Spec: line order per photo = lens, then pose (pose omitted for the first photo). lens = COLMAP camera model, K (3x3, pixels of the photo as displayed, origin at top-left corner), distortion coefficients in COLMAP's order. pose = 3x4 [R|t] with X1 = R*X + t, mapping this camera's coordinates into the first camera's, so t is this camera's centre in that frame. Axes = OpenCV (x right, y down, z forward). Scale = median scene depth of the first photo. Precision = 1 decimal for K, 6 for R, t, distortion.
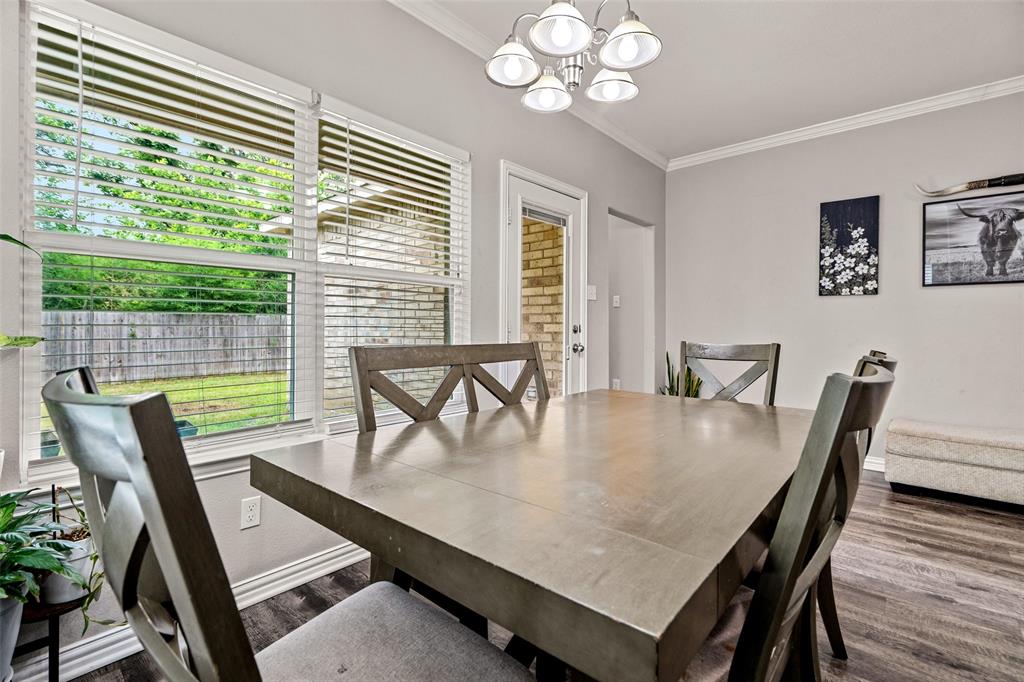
lens RADIAL K [[463.5, 0, 520.4], [0, 463.5, 327.5], [0, 0, 1]] dist [-0.002680, 0.002080]
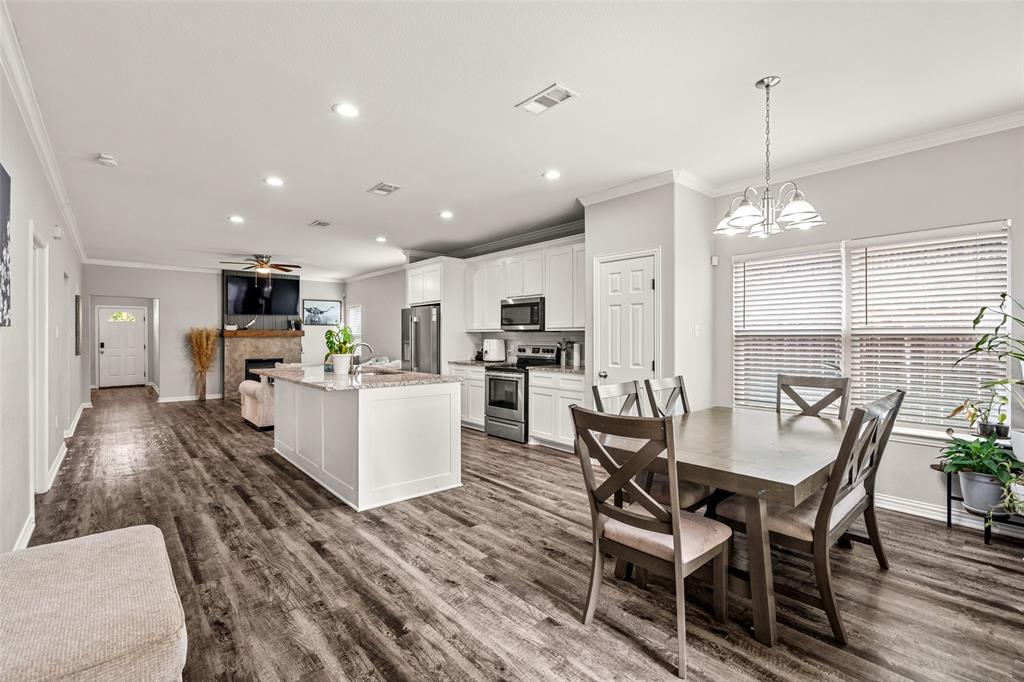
lens RADIAL K [[463.5, 0, 510.7], [0, 463.5, 335.0], [0, 0, 1]] dist [-0.002680, 0.002080]
pose [[-0.989751, -0.003231, 0.142769, 0.341192], [-0.003871, 0.999984, -0.004204, -0.061911], [-0.142753, -0.004714, -0.989747, 1.200592]]
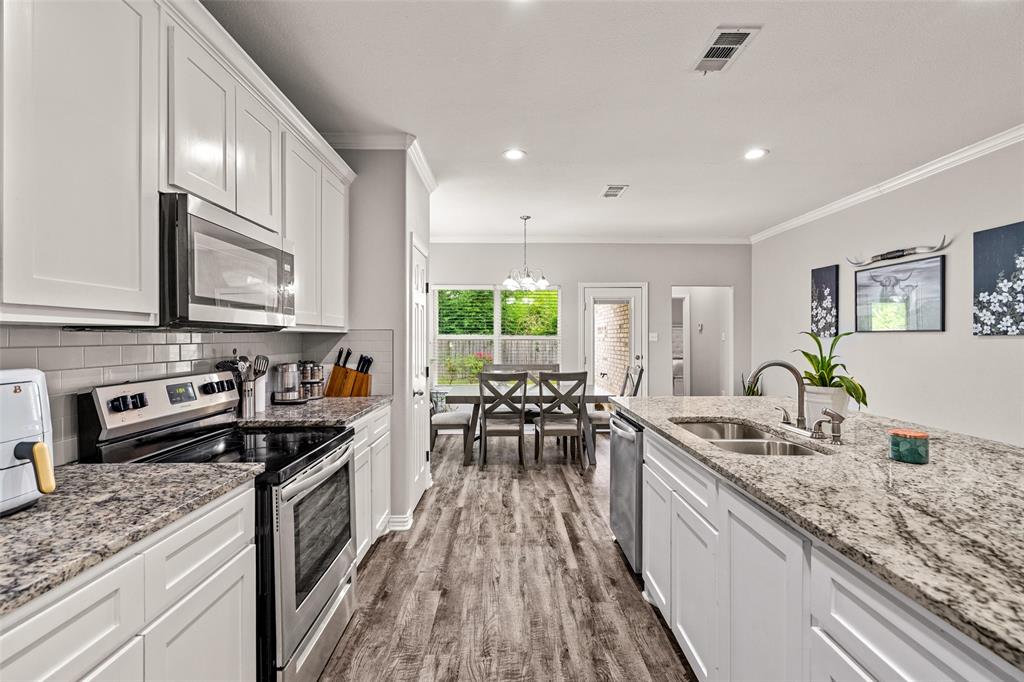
lens RADIAL K [[463.5, 0, 510.2], [0, 463.5, 337.4], [0, 0, 1]] dist [-0.002680, 0.002080]
pose [[0.664420, -0.005734, -0.747338, 1.134622], [0.004972, 0.999982, -0.003252, -0.070678], [0.747343, -0.001556, 0.664437, -0.611029]]
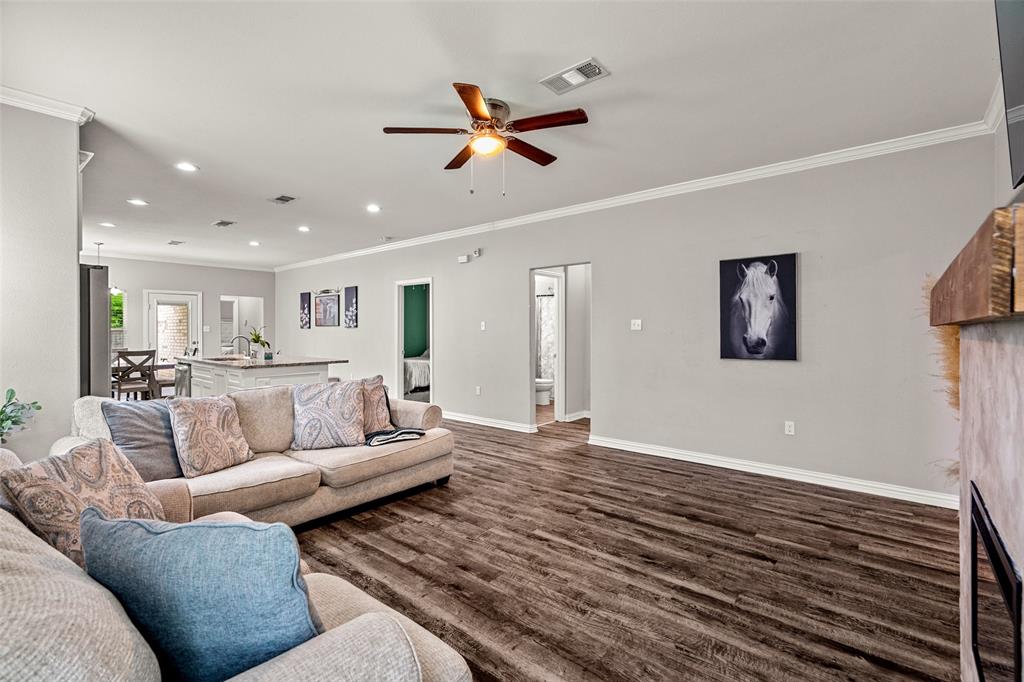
lens RADIAL K [[463.5, 0, 511.9], [0, 463.5, 331.8], [0, 0, 1]] dist [-0.002680, 0.002080]
pose [[0.999914, -0.007771, 0.010536, 1.904374], [0.007721, 0.999959, 0.004805, -0.056151], [-0.010573, -0.004724, 0.999933, -1.709123]]
